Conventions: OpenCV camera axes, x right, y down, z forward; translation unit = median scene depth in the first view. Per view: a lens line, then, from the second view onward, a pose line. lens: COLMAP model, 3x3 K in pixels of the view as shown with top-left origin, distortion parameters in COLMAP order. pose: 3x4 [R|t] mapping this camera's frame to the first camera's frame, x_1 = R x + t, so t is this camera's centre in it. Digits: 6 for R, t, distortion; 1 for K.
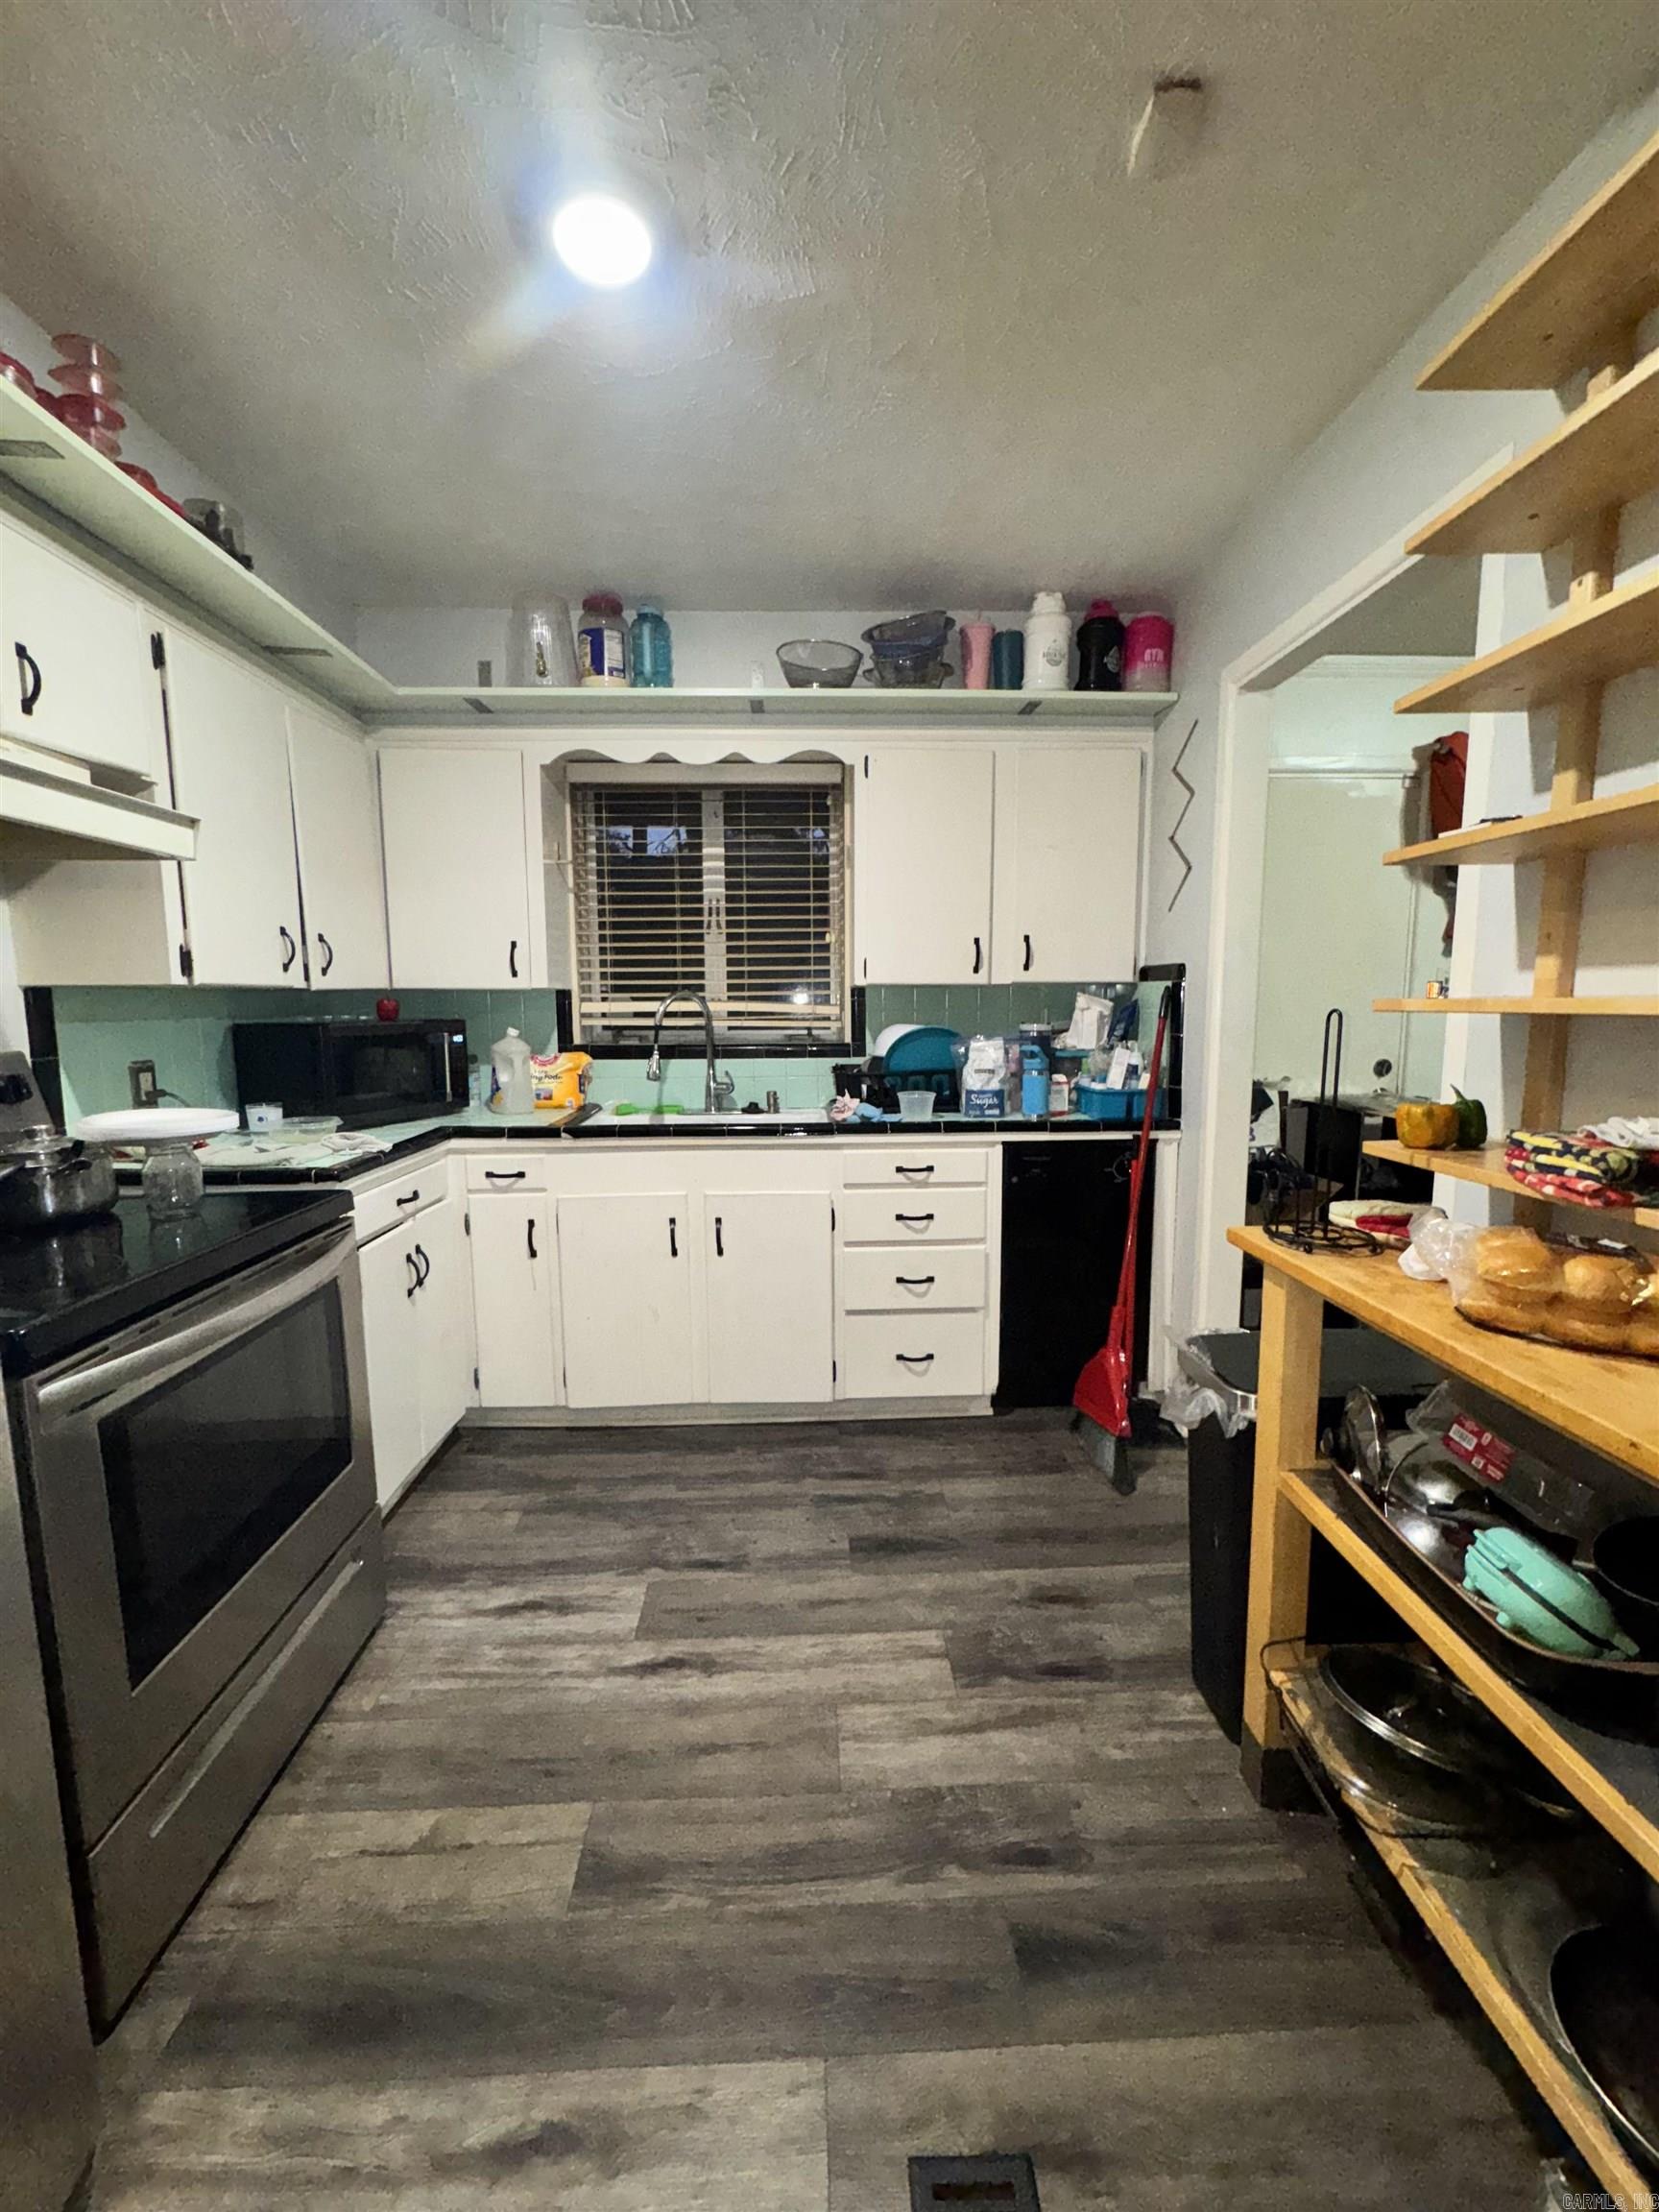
lens RADIAL K [[878.7, 0, 828.0], [0, 878.7, 1106.6], [0, 0, 1]] dist [0.000023, -0.000326]
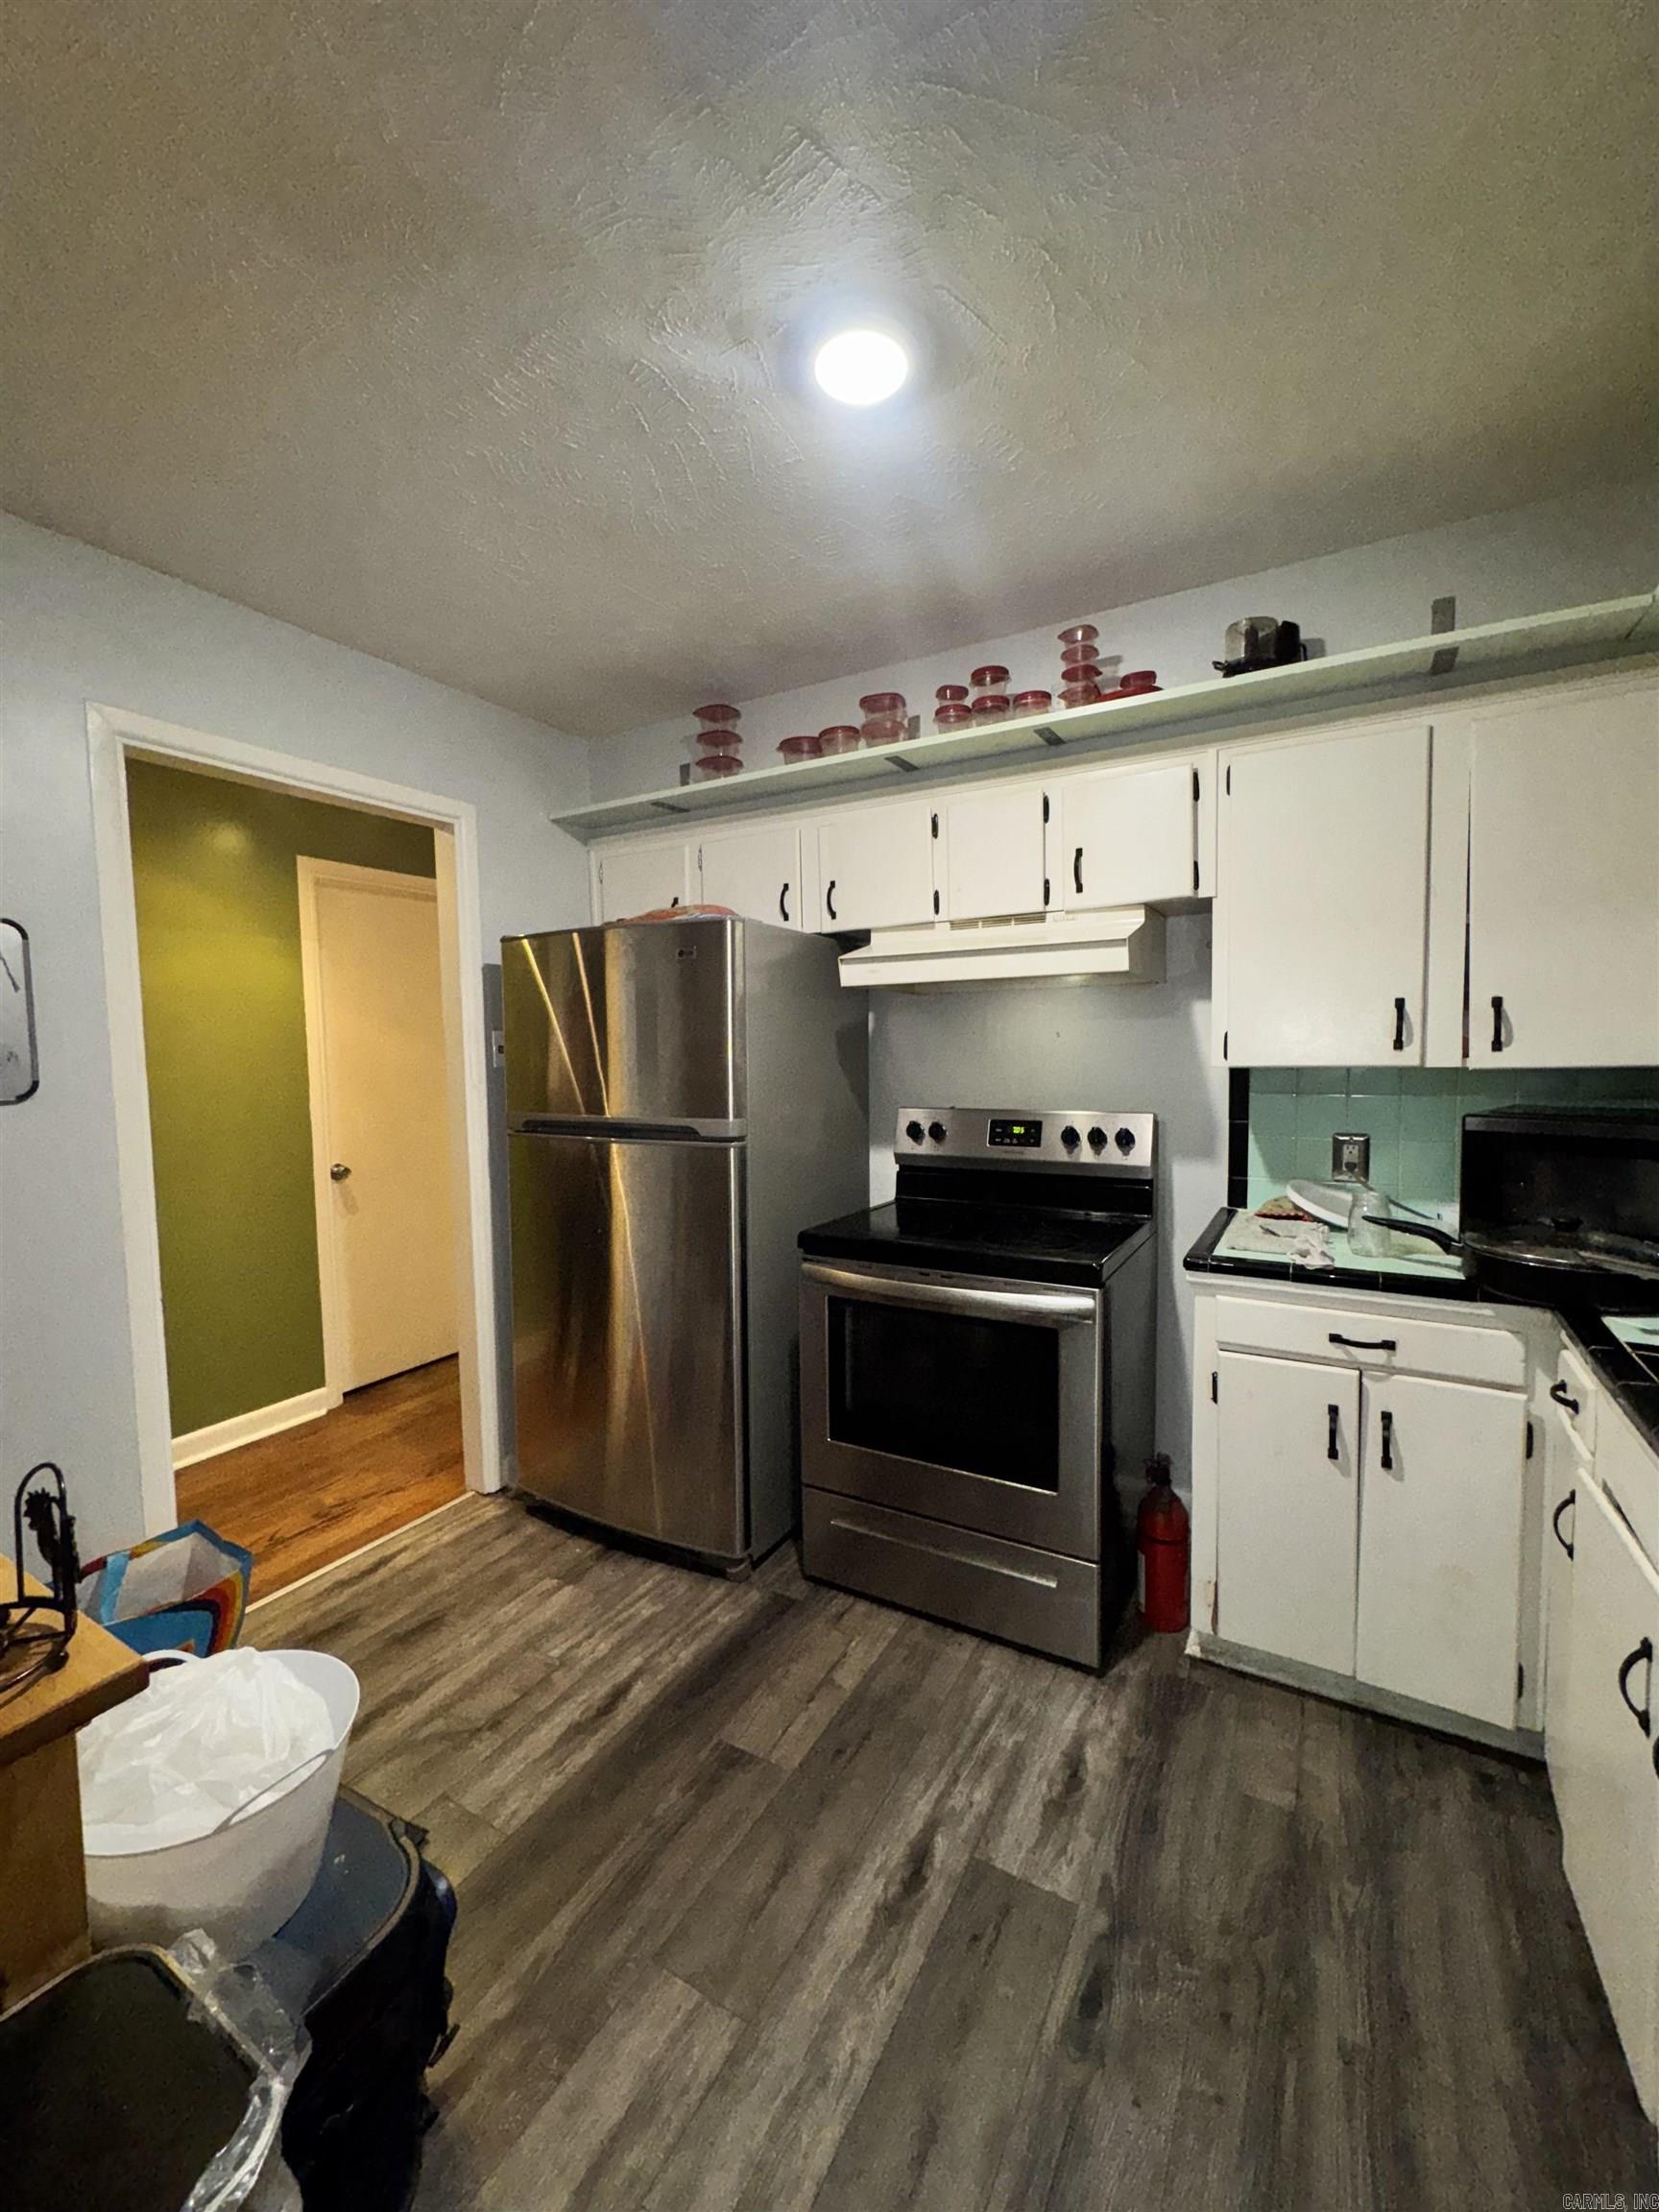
lens RADIAL K [[878.7, 0, 828.9], [0, 878.7, 1099.2], [0, 0, 1]] dist [0.000023, -0.000326]
pose [[-0.523434, 0.071760, -0.849039, 0.542688], [-0.085078, 0.987066, 0.135877, -0.228153], [0.847808, 0.143357, -0.510558, 1.264882]]
